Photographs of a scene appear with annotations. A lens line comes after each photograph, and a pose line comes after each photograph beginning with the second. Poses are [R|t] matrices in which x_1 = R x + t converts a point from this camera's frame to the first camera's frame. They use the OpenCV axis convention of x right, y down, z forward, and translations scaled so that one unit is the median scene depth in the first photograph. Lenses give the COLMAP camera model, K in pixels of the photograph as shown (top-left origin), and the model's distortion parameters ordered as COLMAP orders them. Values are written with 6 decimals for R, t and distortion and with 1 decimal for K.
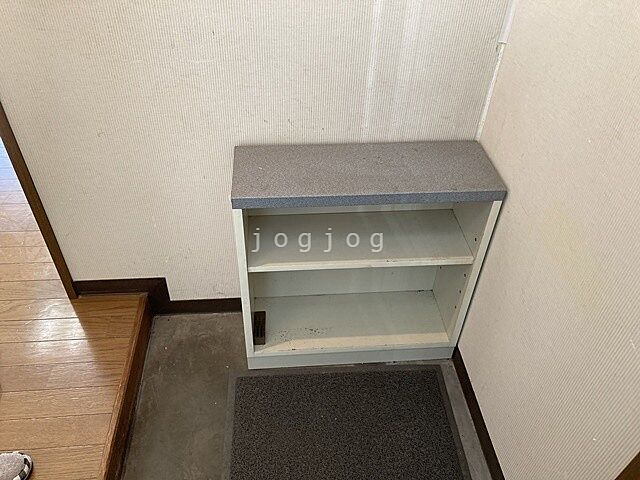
lens RADIAL K [[523.2, 0, 320.1], [0, 523.2, 239.8], [0, 0, 1]] dist [0.035045, -0.031585]
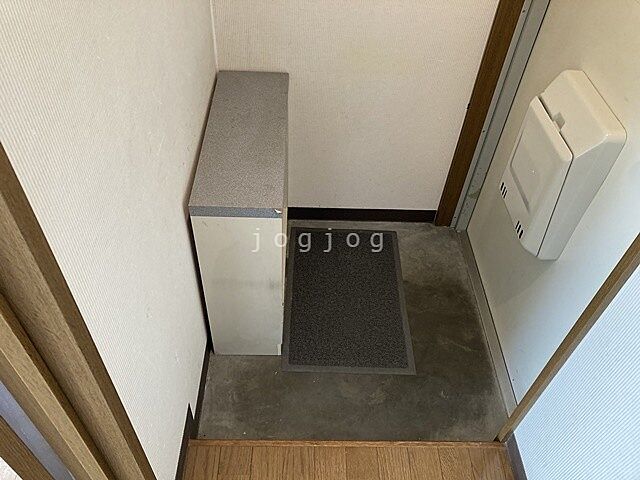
lens RADIAL K [[523.2, 0, 319.2], [0, 523.2, 239.7], [0, 0, 1]] dist [0.035045, -0.031585]
pose [[0.059827, -0.724610, 0.686557, -0.696076], [0.621620, 0.565193, 0.542352, -0.412566], [-0.781031, 0.394330, 0.484246, 0.343320]]
